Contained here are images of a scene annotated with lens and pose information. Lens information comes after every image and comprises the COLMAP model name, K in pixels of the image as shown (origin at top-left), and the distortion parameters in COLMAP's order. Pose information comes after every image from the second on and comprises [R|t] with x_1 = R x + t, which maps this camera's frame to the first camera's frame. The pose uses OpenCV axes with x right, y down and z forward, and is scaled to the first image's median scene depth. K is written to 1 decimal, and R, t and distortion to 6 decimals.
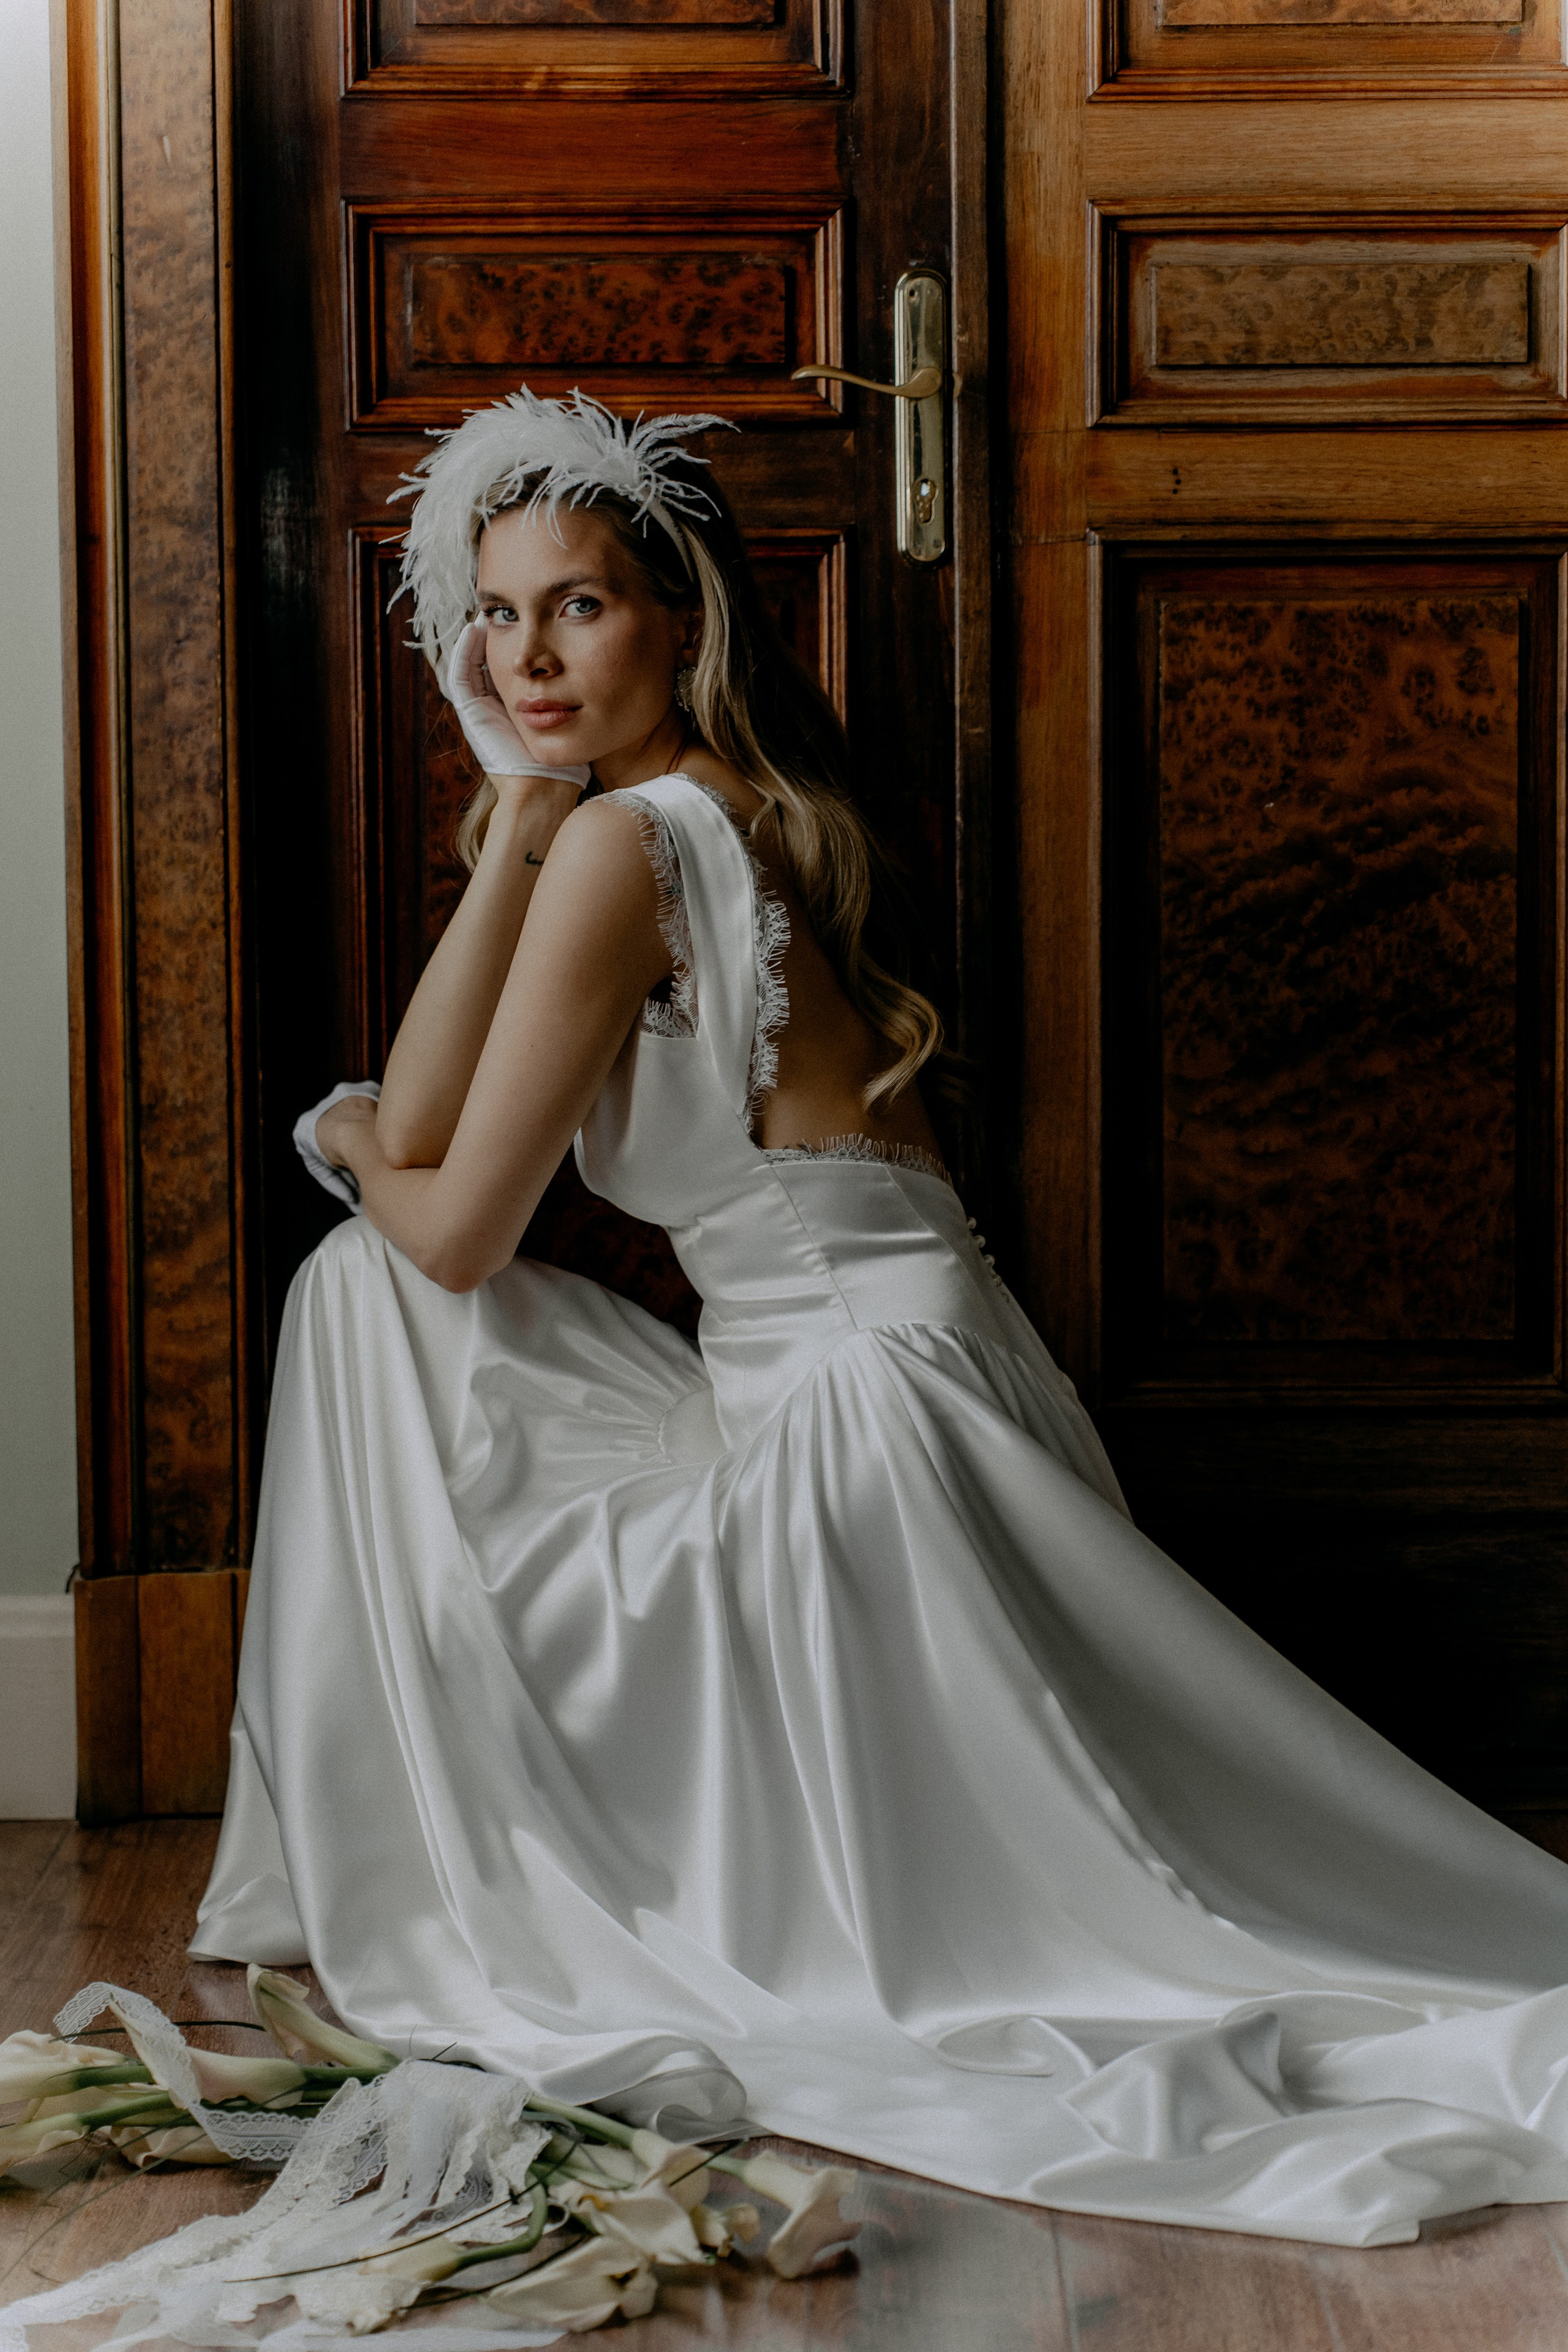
lens RADIAL K [[5074.3, 0, 774.7], [0, 5074.3, 1159.5], [0, 0, 1]] dist [-0.004447, 0.000000]
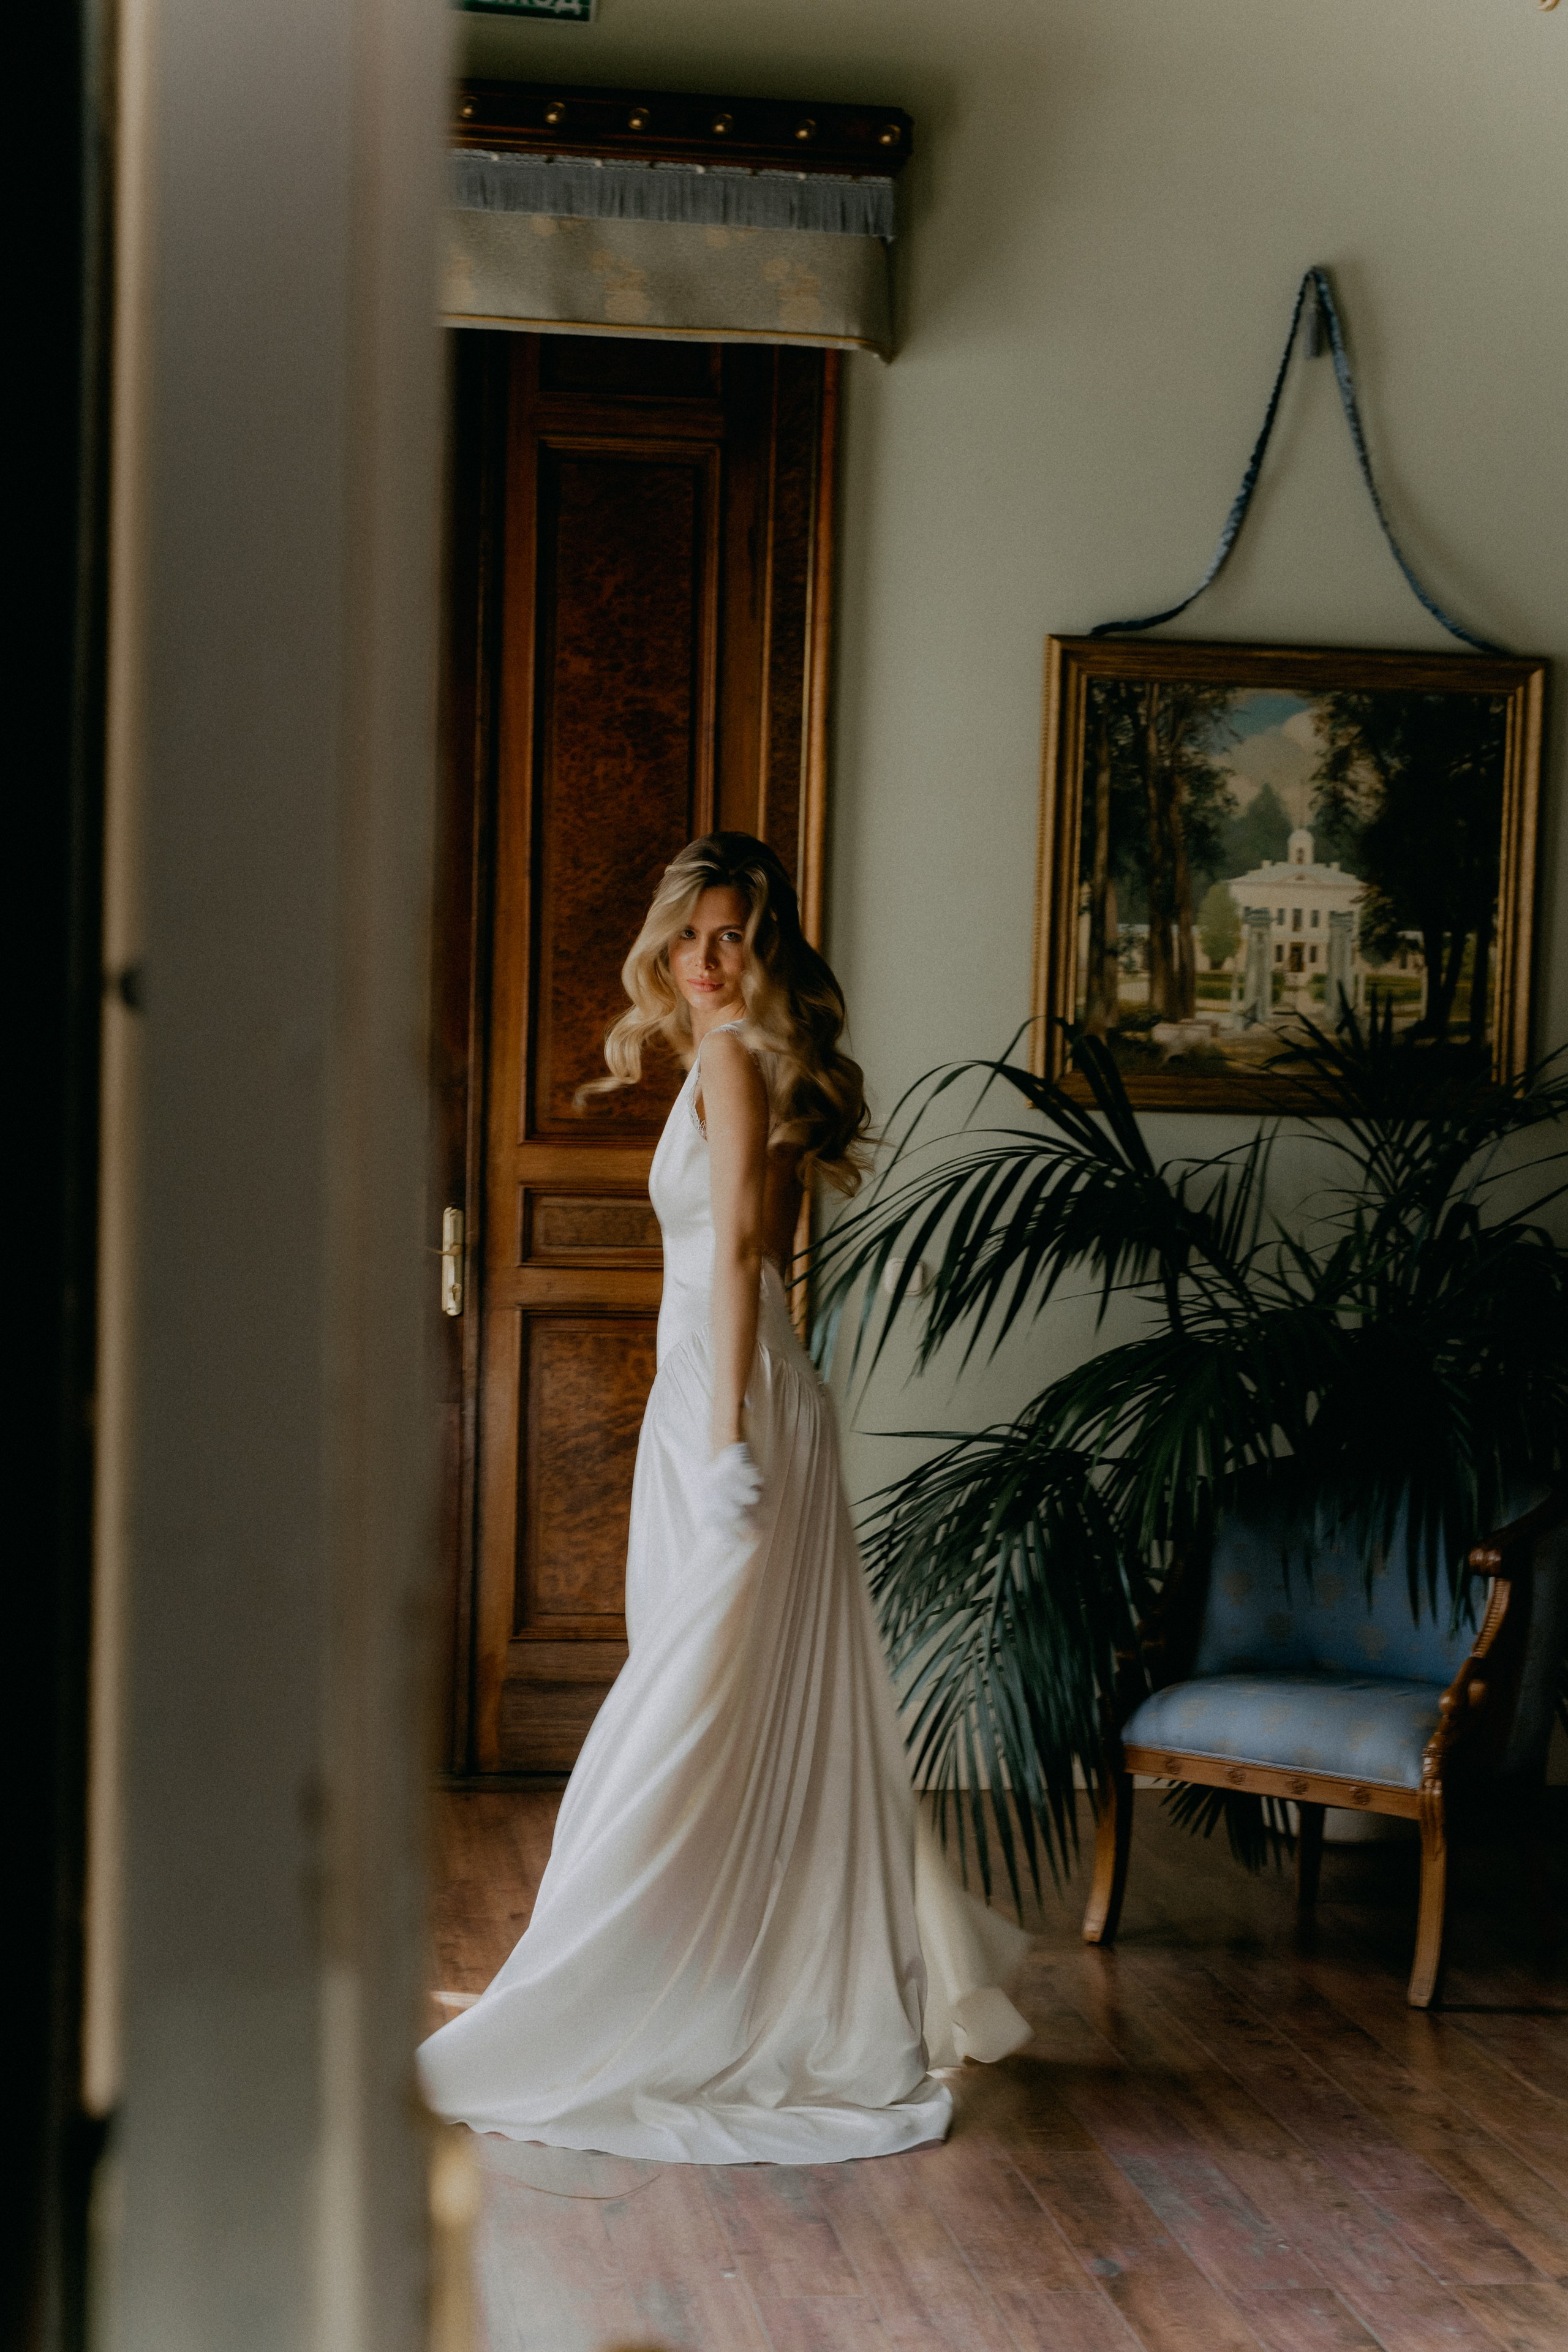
lens RADIAL K [[3813.6, 0, 784.4], [0, 3813.6, 1181.7], [0, 0, 1]] dist [-0.020402, 0.000000]
pose [[0.989440, 0.029737, 0.141857, -0.083523], [-0.017424, 0.996033, -0.087260, -0.016699], [-0.143889, 0.083867, 0.986034, -0.986870]]
